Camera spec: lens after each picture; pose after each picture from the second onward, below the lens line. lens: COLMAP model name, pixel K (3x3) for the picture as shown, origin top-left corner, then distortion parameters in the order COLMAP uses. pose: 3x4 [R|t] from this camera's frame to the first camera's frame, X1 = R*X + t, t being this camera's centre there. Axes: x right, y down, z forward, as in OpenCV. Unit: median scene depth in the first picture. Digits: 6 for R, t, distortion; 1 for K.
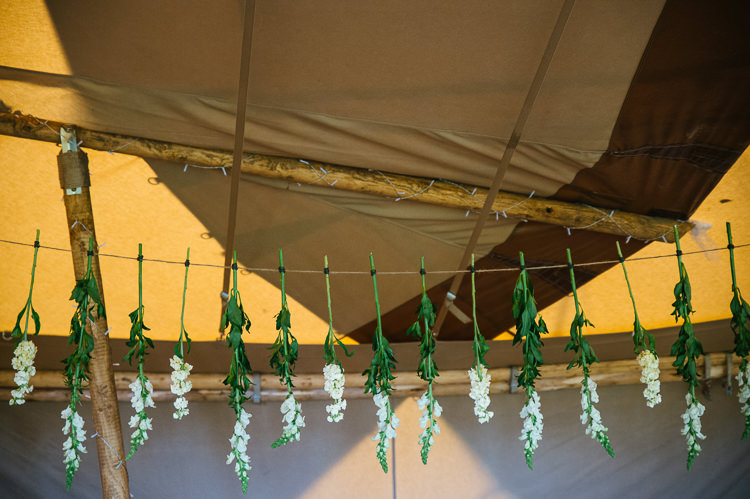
lens RADIAL K [[1504.8, 0, 375.0], [0, 1504.8, 249.5], [0, 0, 1]] dist [0.303400, -0.099390]
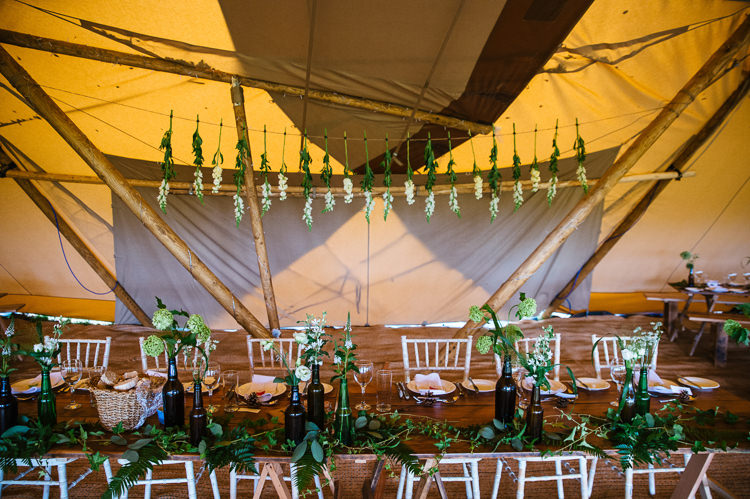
lens RADIAL K [[519.2, 0, 375.0], [0, 519.2, 249.5], [0, 0, 1]] dist [-0.004560, -0.001296]
pose [[0.998778, 0.017950, 0.046057, -0.018669], [-0.025392, 0.985716, 0.166493, 0.045251], [-0.042411, -0.167459, 0.984966, 0.167605]]
